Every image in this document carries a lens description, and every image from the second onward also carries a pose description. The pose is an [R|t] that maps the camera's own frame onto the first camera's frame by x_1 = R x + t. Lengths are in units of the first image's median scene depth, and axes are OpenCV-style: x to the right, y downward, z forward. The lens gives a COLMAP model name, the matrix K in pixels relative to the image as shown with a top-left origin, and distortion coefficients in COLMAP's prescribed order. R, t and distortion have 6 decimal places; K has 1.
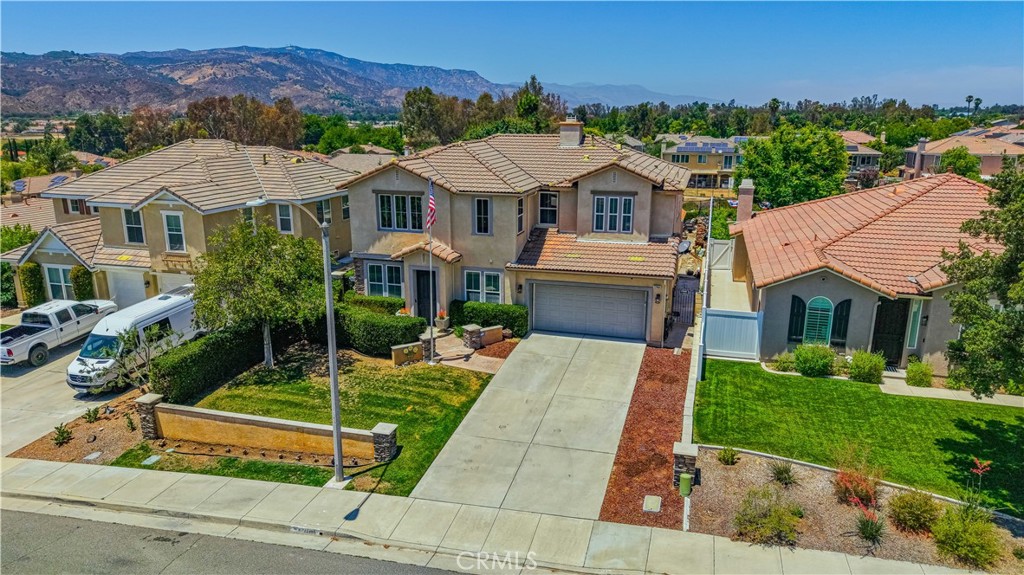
lens RADIAL K [[691.3, 0, 512.0], [0, 691.3, 287.5], [0, 0, 1]] dist [0.008184, -0.008205]
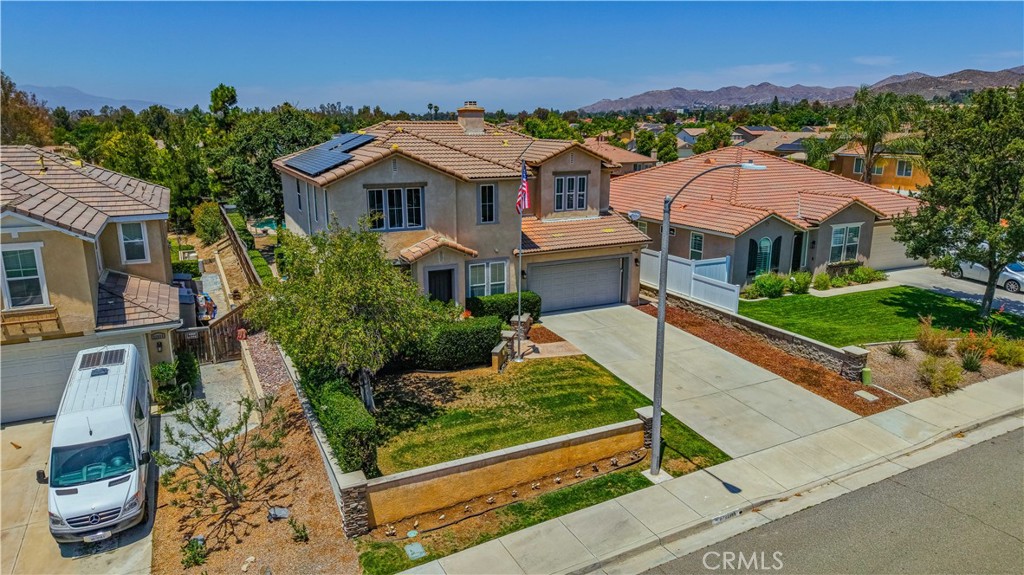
lens RADIAL K [[691.3, 0, 512.0], [0, 691.3, 287.5], [0, 0, 1]] dist [0.008184, -0.008205]
pose [[0.743793, -0.158707, 0.649295, -0.659494], [0.164719, 0.984966, 0.052063, -0.034522], [-0.647796, 0.068226, 0.758753, 0.272426]]
